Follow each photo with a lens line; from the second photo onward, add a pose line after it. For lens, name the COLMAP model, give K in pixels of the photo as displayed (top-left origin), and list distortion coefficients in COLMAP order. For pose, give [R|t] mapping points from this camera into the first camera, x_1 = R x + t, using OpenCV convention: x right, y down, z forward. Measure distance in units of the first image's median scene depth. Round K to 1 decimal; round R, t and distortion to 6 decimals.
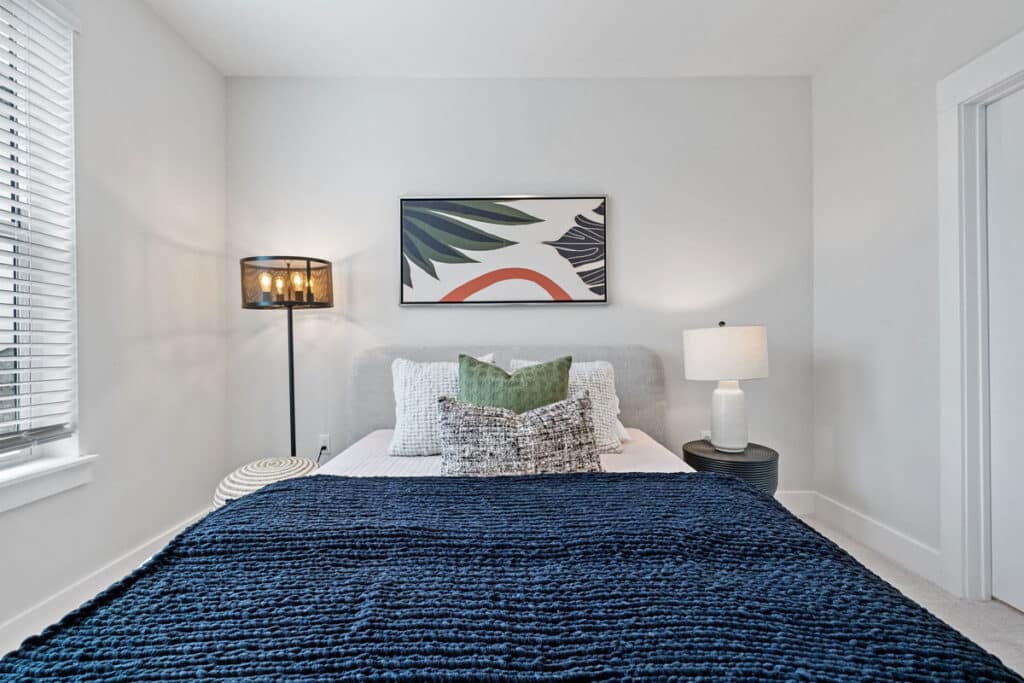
lens RADIAL K [[462.6, 0, 508.9], [0, 462.6, 337.9], [0, 0, 1]] dist [0.004054, 0.000742]
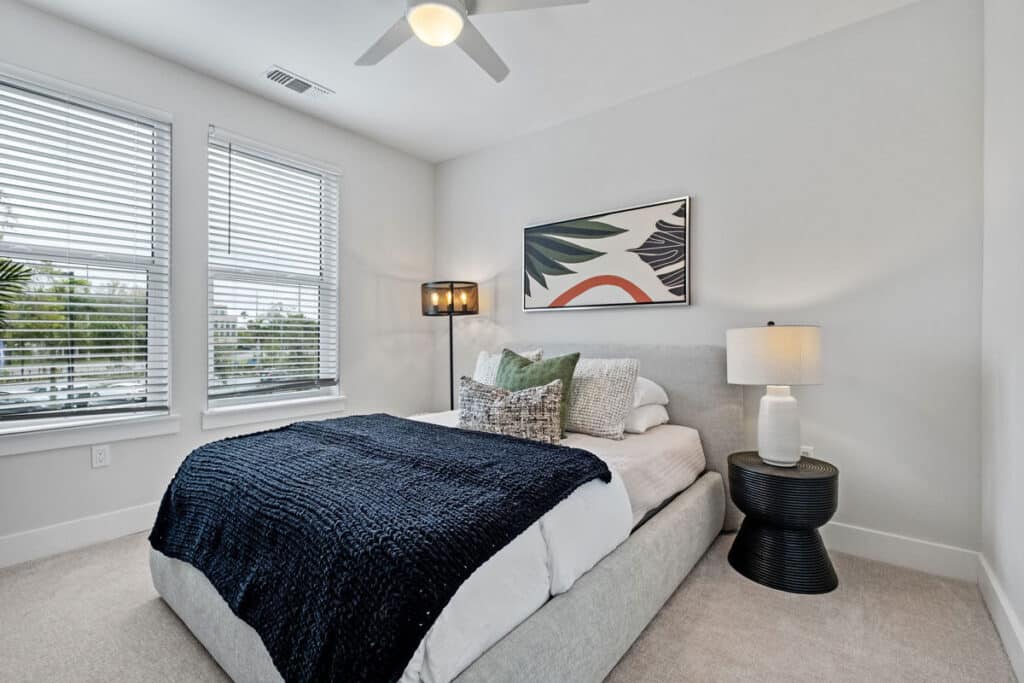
lens RADIAL K [[462.6, 0, 510.8], [0, 462.6, 341.0], [0, 0, 1]] dist [0.004054, 0.000742]
pose [[0.774171, 0.016947, -0.632749, 0.562538], [-0.006864, 0.999808, 0.018380, -0.008739], [0.632939, -0.009886, 0.774139, -0.031984]]
